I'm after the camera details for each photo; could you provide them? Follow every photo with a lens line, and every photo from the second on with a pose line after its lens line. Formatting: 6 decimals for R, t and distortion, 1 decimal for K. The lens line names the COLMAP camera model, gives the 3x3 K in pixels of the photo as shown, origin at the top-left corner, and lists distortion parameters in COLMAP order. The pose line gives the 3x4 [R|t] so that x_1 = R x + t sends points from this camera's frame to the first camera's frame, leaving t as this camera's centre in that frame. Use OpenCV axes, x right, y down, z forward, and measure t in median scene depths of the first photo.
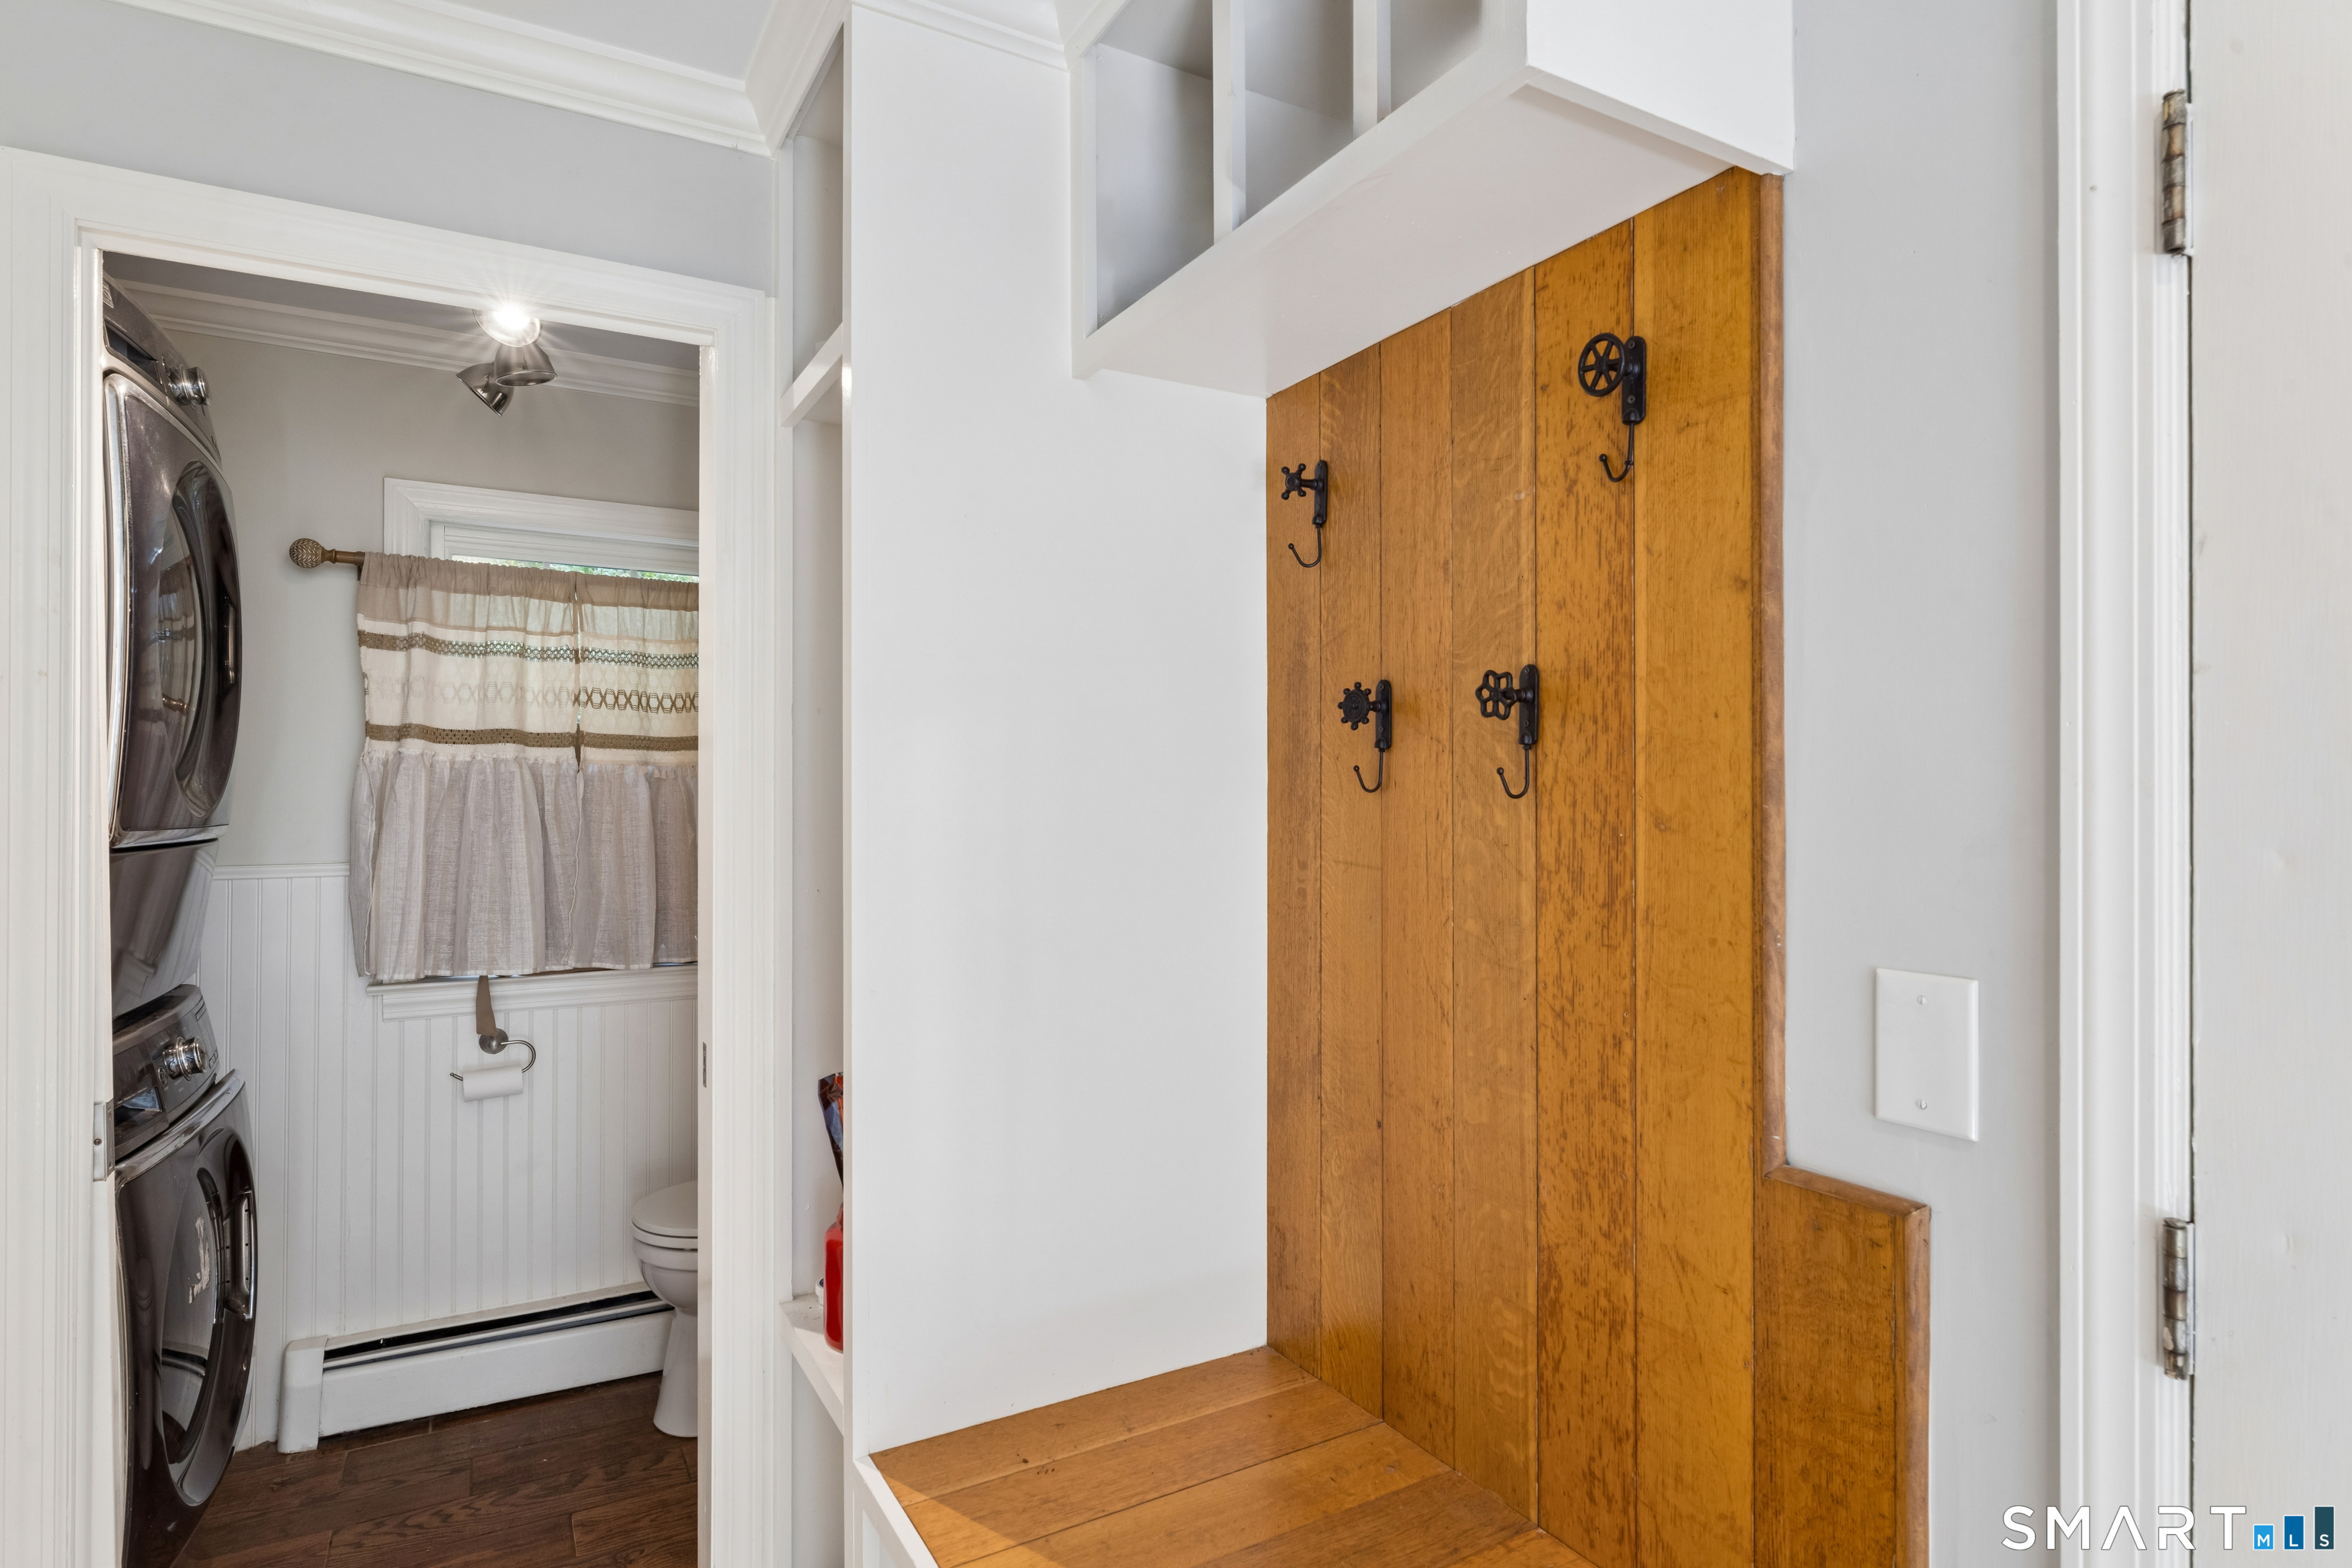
lens RADIAL K [[1248.5, 0, 1175.9], [0, 1248.5, 794.0], [0, 0, 1]] dist [0.006417, 0.000328]
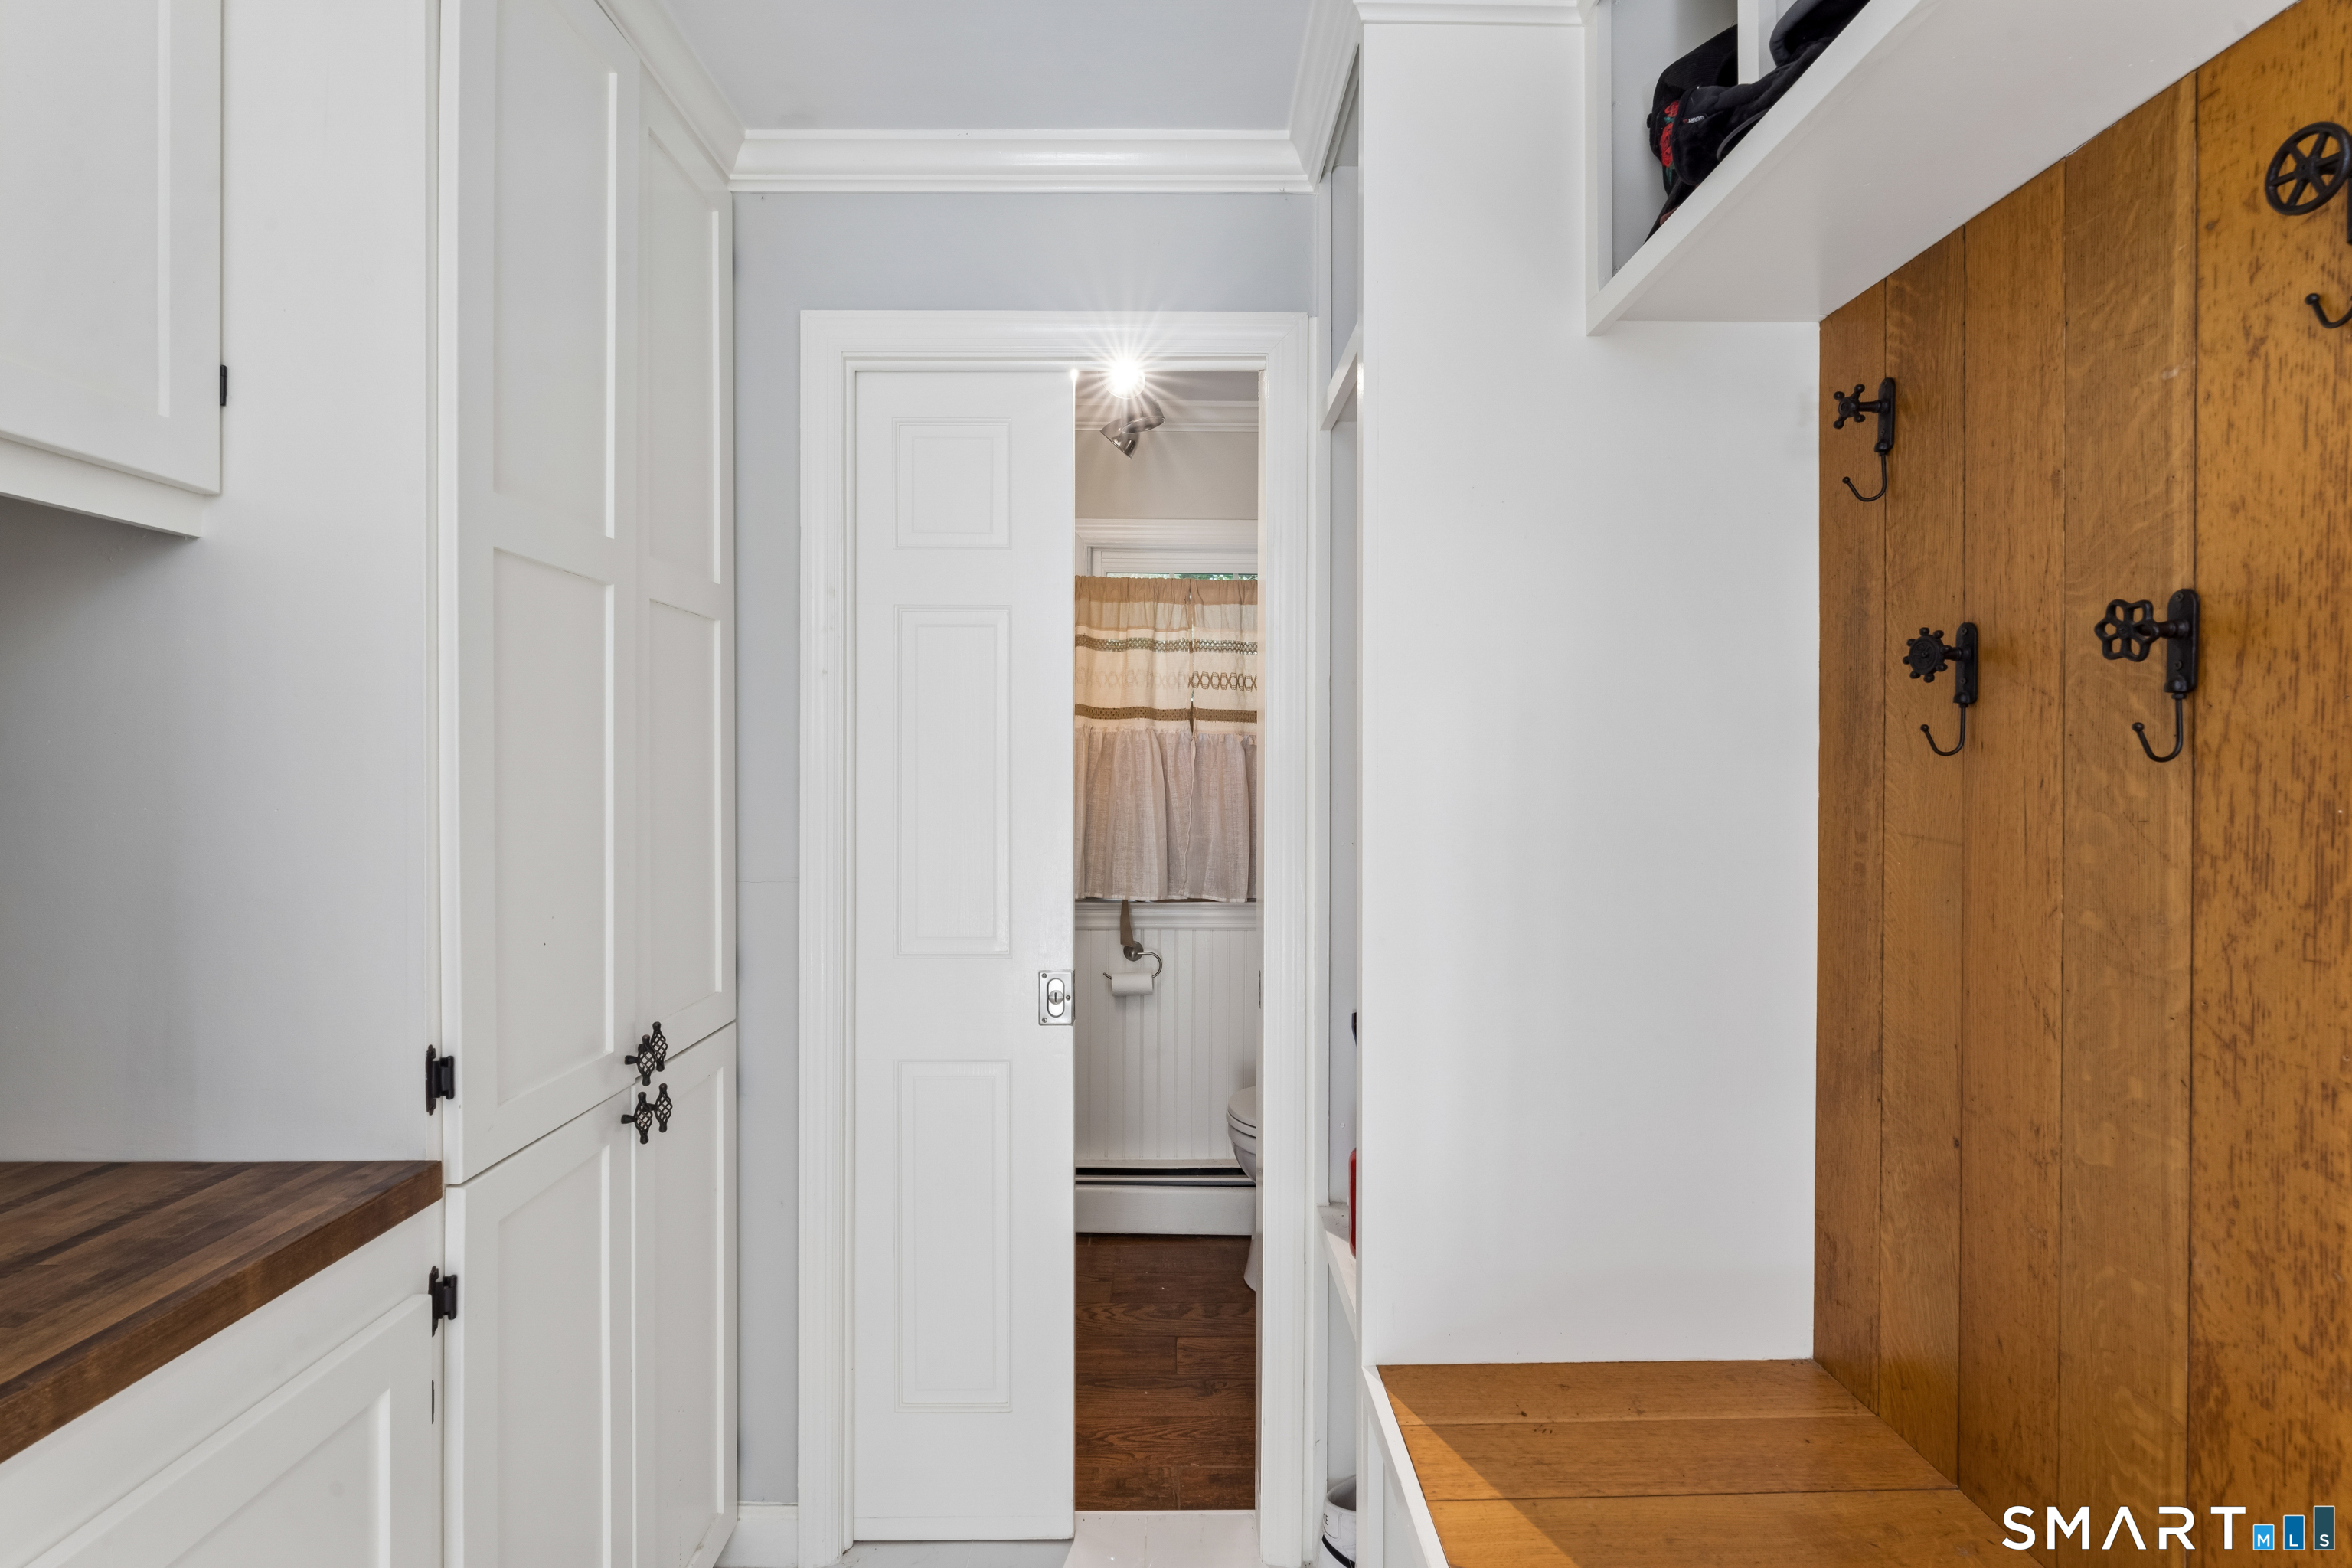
lens RADIAL K [[1086.0, 0, 1180.3], [0, 1086.0, 769.4], [0, 0, 1]] dist [-0.002479, 0.000399]
pose [[0.875624, 0.007220, -0.482939, 0.054620], [-0.003887, 0.999961, 0.007902, 0.004594], [0.482977, -0.005042, 0.875618, 0.094580]]
